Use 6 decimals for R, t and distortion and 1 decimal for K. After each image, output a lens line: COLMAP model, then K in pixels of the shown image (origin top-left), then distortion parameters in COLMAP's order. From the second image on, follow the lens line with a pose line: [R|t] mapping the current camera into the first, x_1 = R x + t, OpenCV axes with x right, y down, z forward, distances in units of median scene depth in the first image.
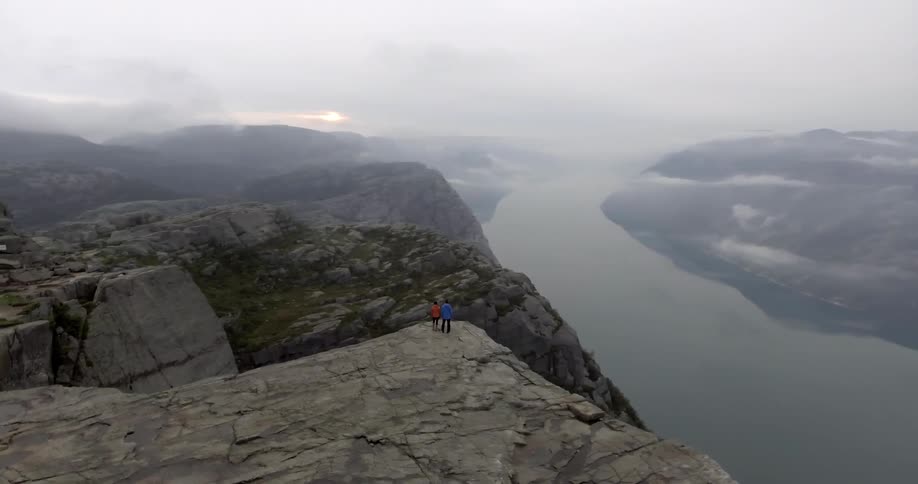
lens RADIAL K [[528.8, 0, 459.0], [0, 528.8, 242.0], [0, 0, 1]] dist [-0.016596, -0.001289]
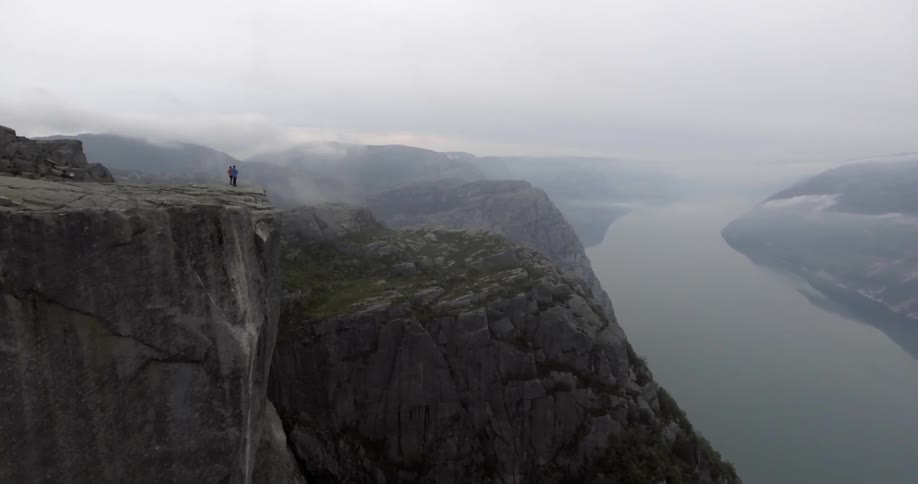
lens RADIAL K [[528.8, 0, 459.0], [0, 528.8, 242.0], [0, 0, 1]] dist [-0.016596, -0.001289]
pose [[0.977472, 0.039692, -0.207300, 0.101408], [-0.047651, 0.998301, -0.033541, 0.037126], [0.205616, 0.042664, 0.977702, -0.046229]]
